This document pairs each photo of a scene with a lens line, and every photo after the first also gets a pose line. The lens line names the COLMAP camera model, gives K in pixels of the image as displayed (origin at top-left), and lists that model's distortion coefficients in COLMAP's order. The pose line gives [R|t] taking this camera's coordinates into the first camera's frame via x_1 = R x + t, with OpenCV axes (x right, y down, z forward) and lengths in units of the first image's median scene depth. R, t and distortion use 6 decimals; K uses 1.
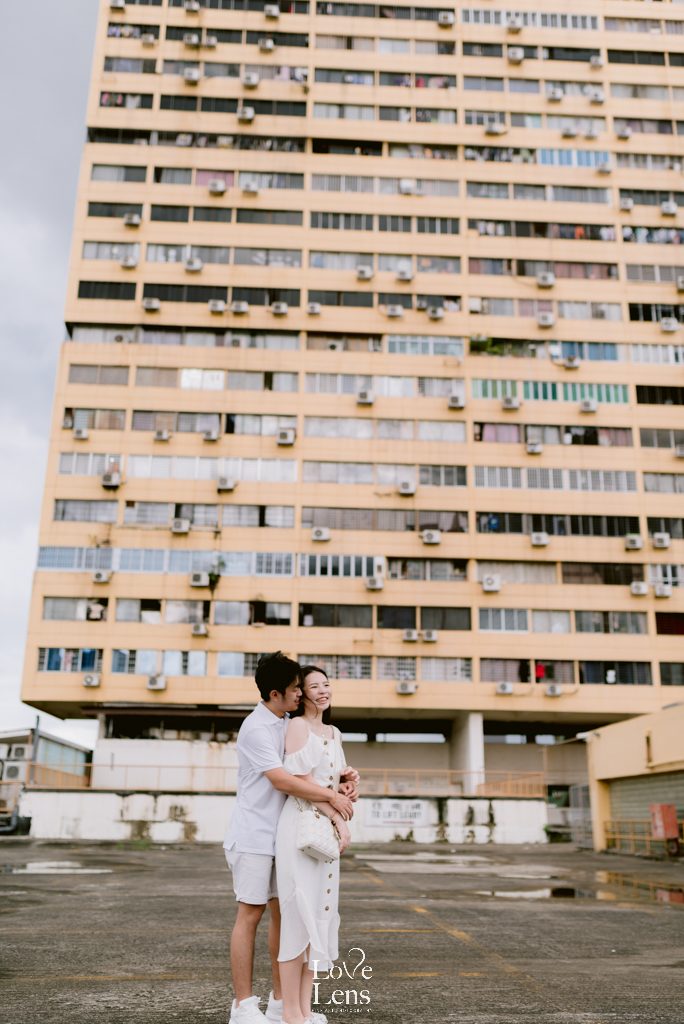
lens RADIAL K [[963.0, 0, 331.0], [0, 963.0, 515.5], [0, 0, 1]] dist [-0.001147, 0.005903]
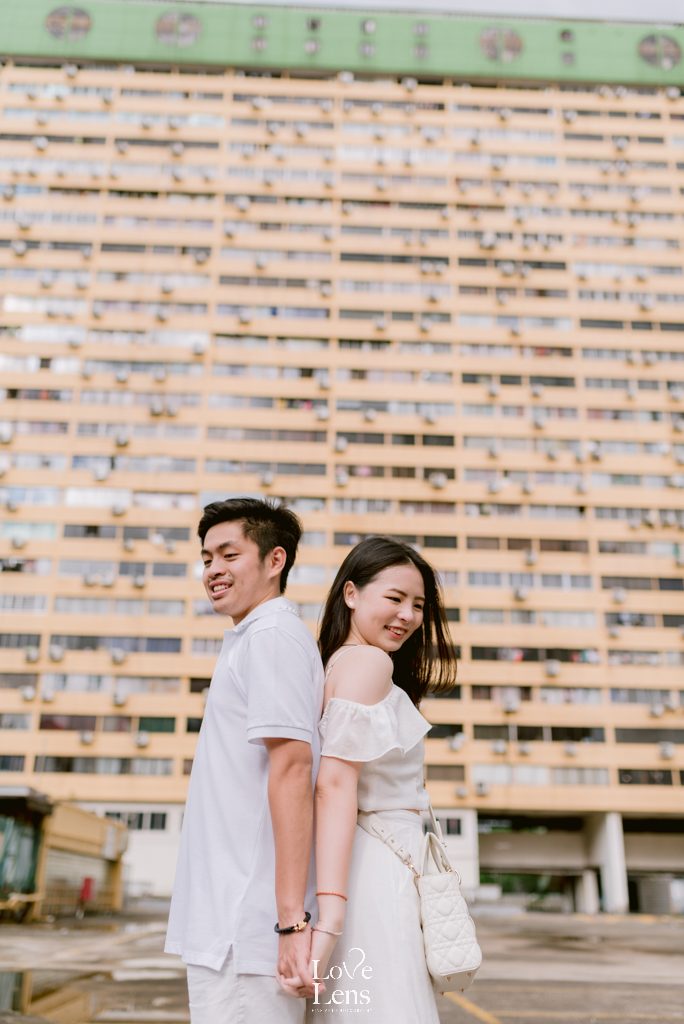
lens RADIAL K [[996.4, 0, 345.6], [0, 996.4, 499.6], [0, 0, 1]] dist [0.000649, -0.003456]
pose [[0.999879, 0.001298, -0.015504, 0.709118], [-0.002425, 0.997339, -0.072866, -0.075286], [0.015368, 0.072894, 0.997221, -0.269433]]
